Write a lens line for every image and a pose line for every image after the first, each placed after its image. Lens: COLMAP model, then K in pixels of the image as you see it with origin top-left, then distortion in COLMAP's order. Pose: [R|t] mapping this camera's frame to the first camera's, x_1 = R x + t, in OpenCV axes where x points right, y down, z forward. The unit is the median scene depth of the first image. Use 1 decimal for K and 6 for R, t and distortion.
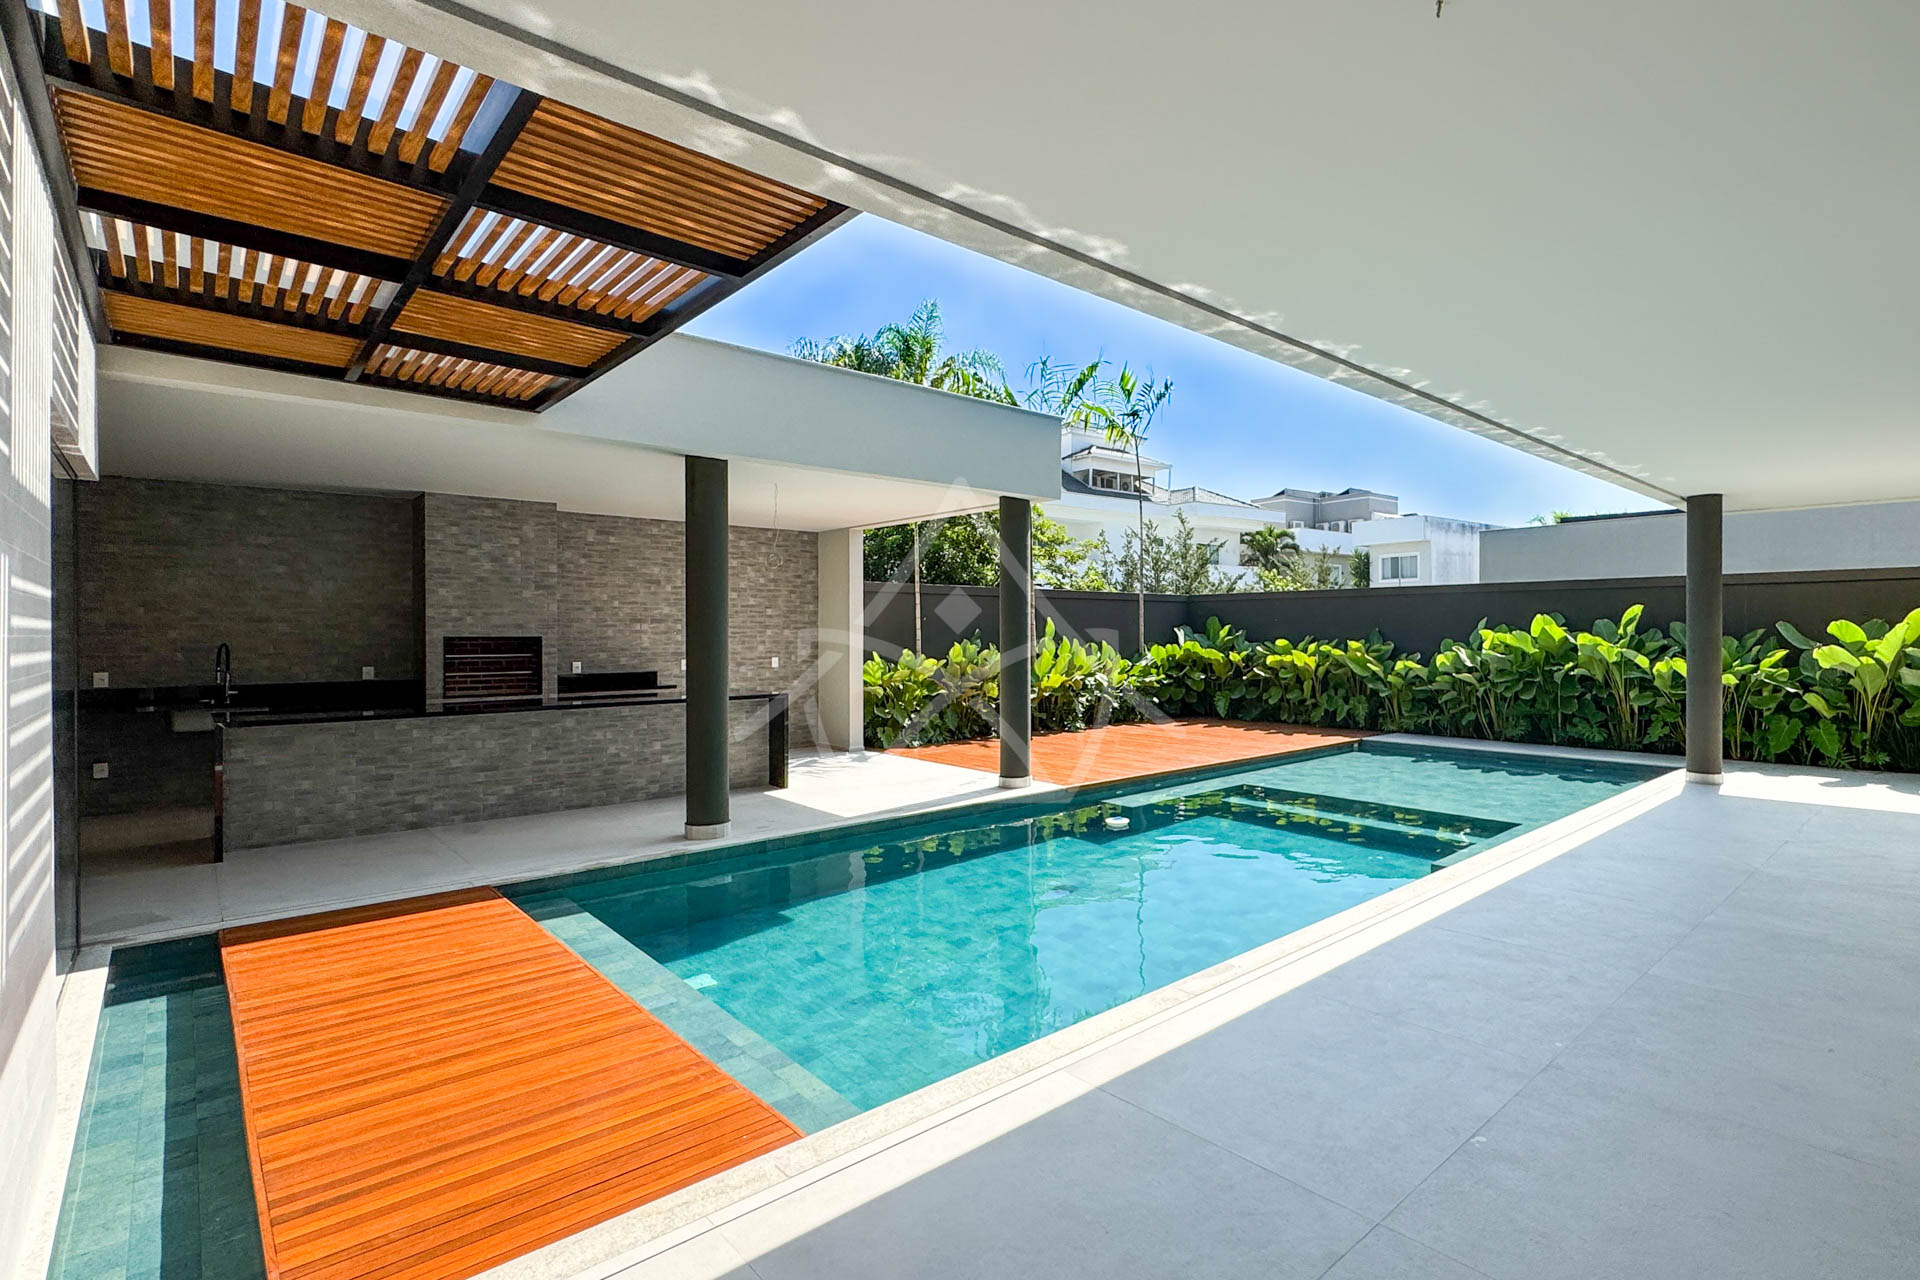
lens RADIAL K [[917.1, 0, 1094.4], [0, 917.1, 629.6], [0, 0, 1]] dist [-0.002702, -0.000277]
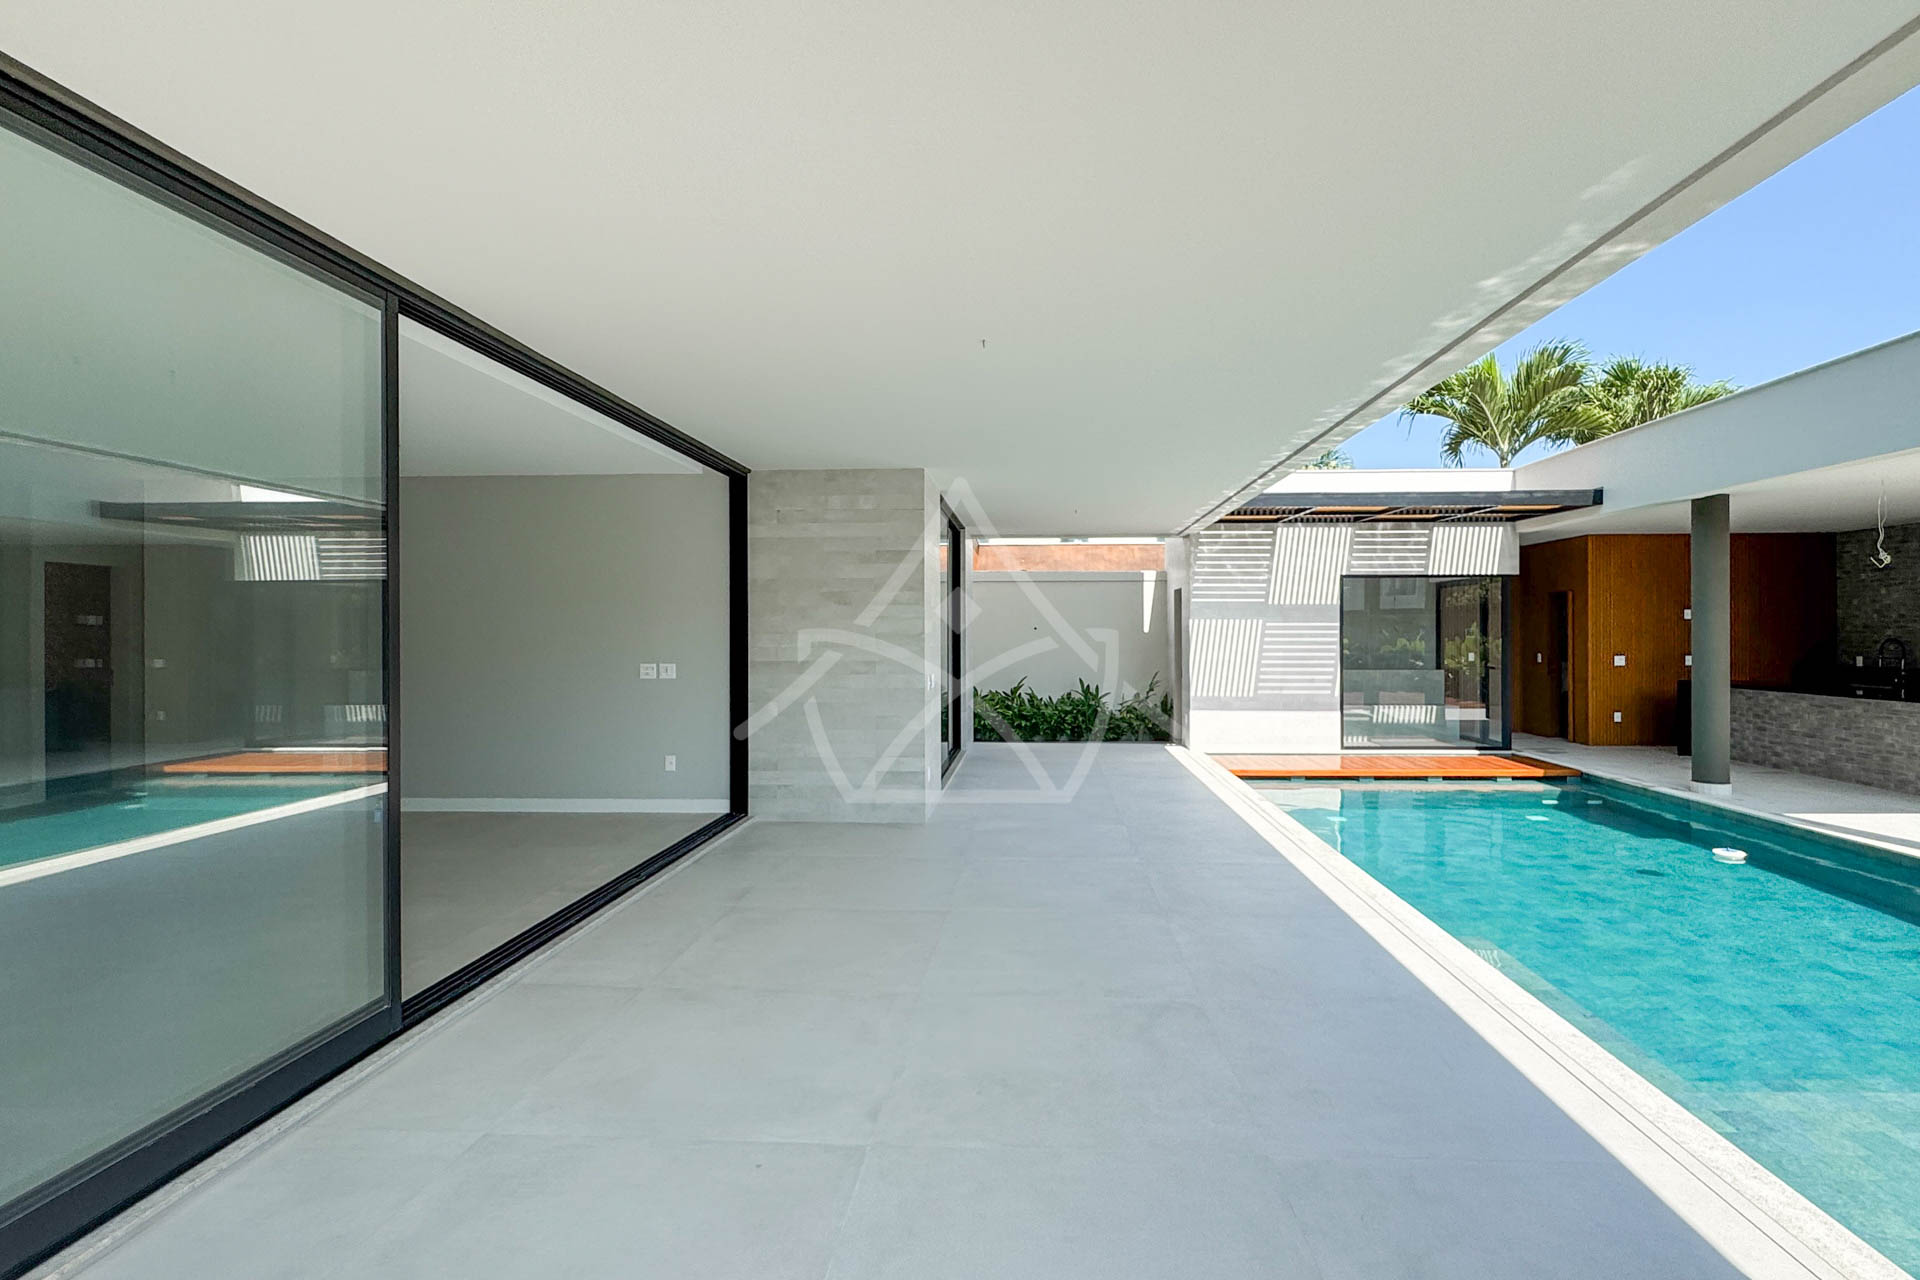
lens RADIAL K [[917.1, 0, 1022.1], [0, 917.1, 627.7], [0, 0, 1]] dist [-0.002702, -0.000277]
pose [[-0.731462, 0.003899, -0.681871, 0.719100], [0.005503, 0.999985, -0.000185, -0.006396], [0.681860, -0.003887, -0.731473, 0.805289]]
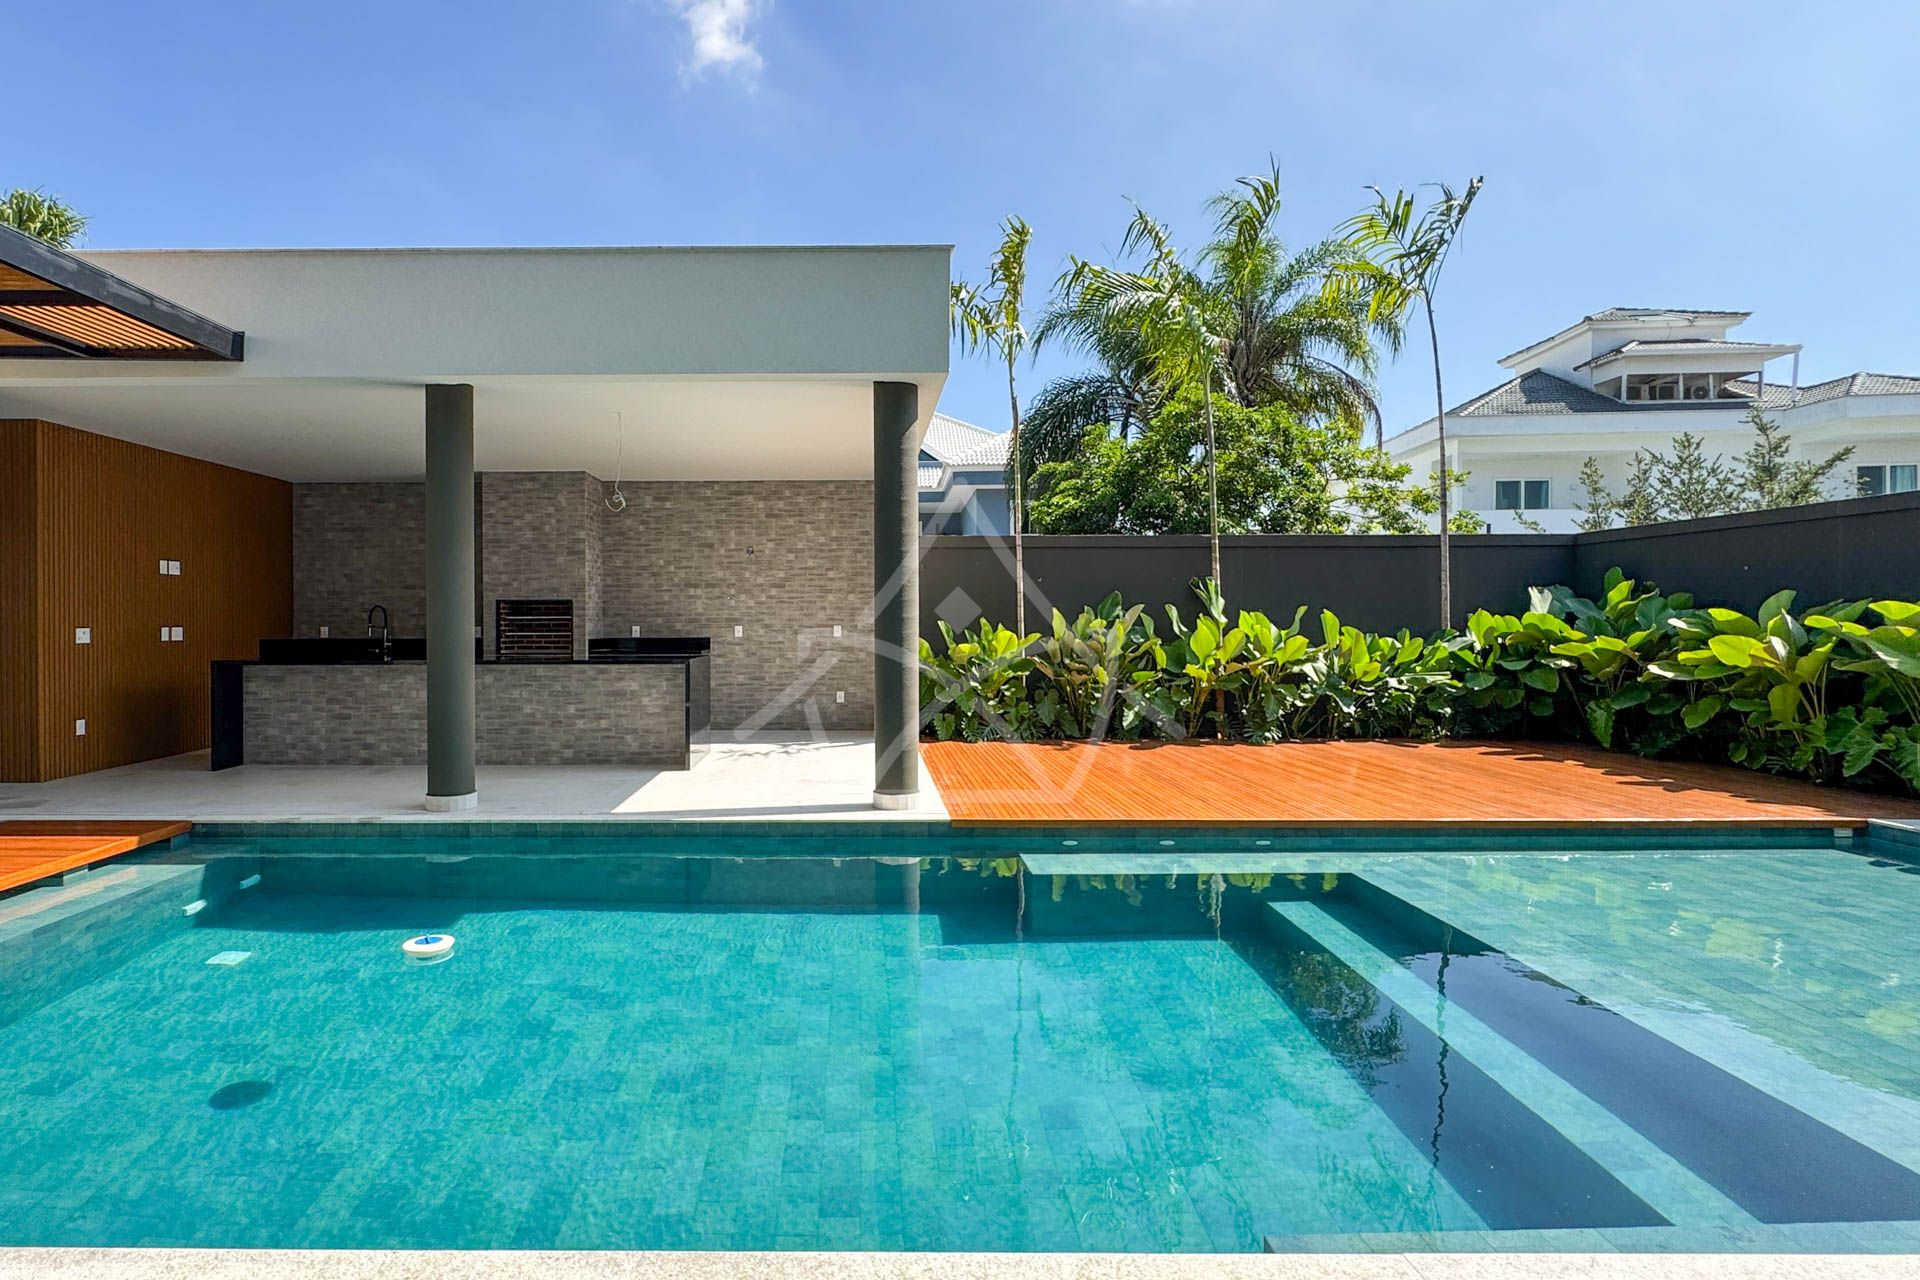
lens RADIAL K [[917.1, 0, 845.2], [0, 917.1, 625.8], [0, 0, 1]] dist [-0.002702, -0.000277]
pose [[0.700900, 0.003584, -0.713251, 0.306147], [0.001548, 0.999977, 0.006547, 0.026151], [0.713258, -0.005693, 0.700878, 0.407799]]
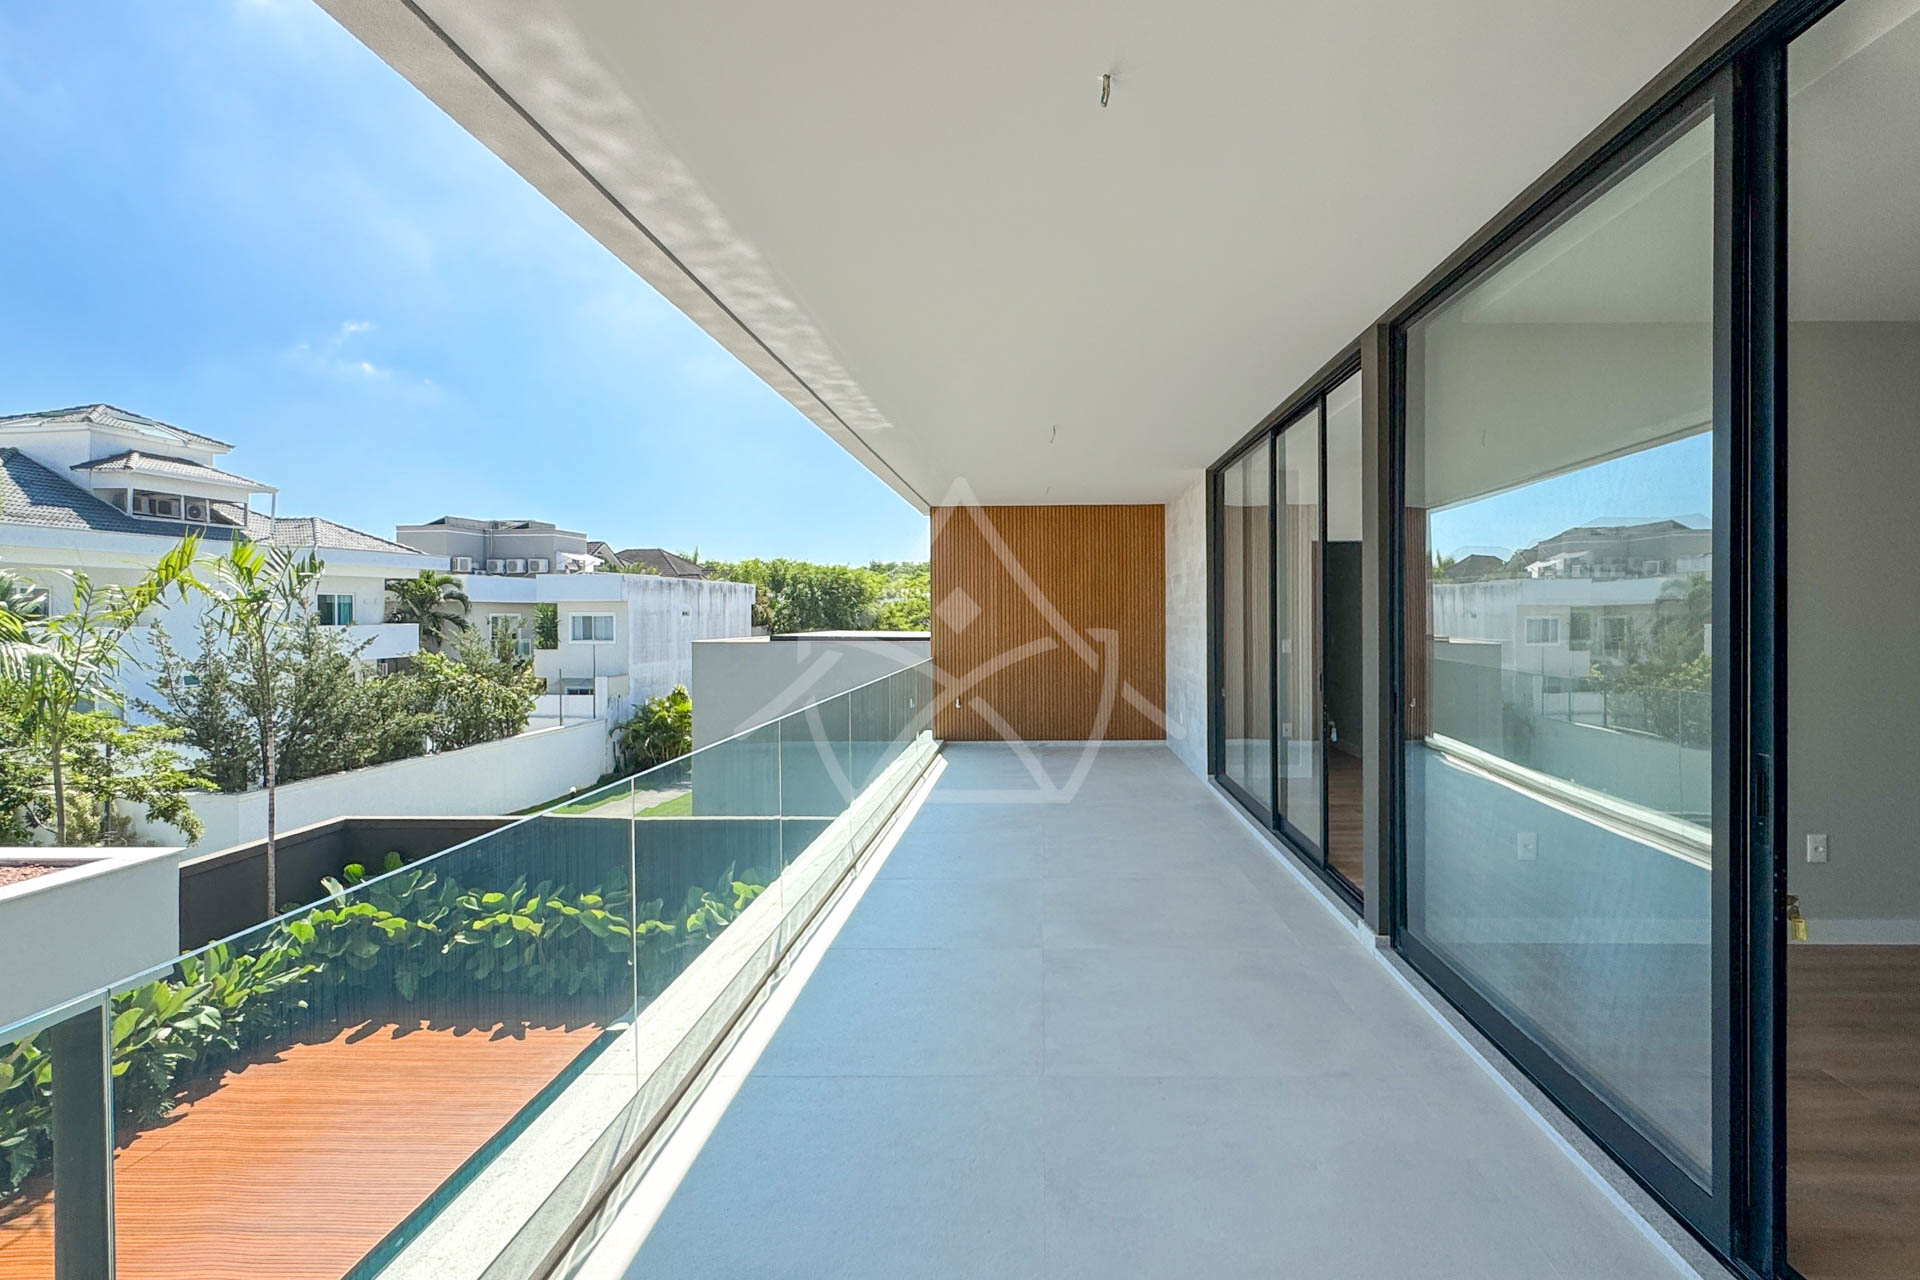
lens RADIAL K [[973.1, 0, 975.6], [0, 973.1, 625.8], [0, 0, 1]] dist [0.029816, -0.000687]
pose [[0.755176, -0.010852, 0.655432, -0.056875], [0.001479, 0.999889, 0.014851, -0.327216], [-0.655520, -0.010246, 0.755108, 0.086859]]
